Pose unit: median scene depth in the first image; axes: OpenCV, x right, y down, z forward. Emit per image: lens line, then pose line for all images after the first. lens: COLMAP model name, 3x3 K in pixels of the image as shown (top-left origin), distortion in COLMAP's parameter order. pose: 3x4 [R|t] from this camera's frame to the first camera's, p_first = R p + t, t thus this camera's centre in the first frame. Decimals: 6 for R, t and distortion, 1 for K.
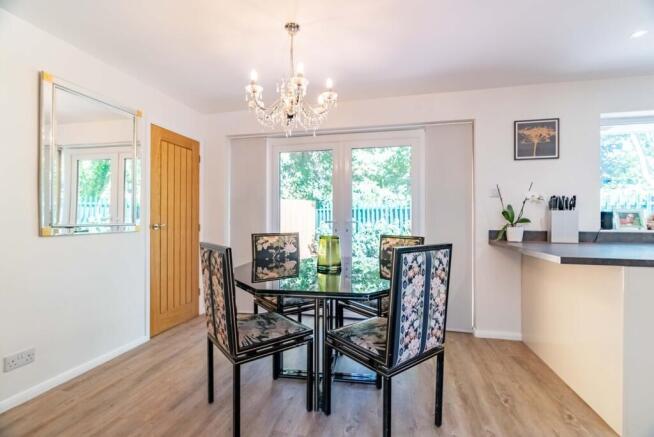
lens RADIAL K [[297.7, 0, 327.4], [0, 297.7, 215.6], [0, 0, 1]] dist [-0.011982, 0.000142]
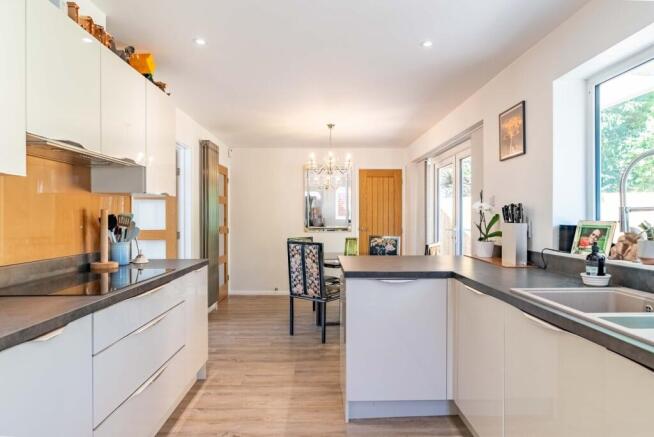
lens RADIAL K [[397.0, 0, 326.8], [0, 397.0, 219.3], [0, 0, 1]] dist [0.000699, 0.000089]
pose [[0.243781, 0.001983, -0.969828, 1.681680], [0.011596, 0.999920, 0.004960, -0.037334], [0.969761, -0.012455, 0.243738, 0.266045]]
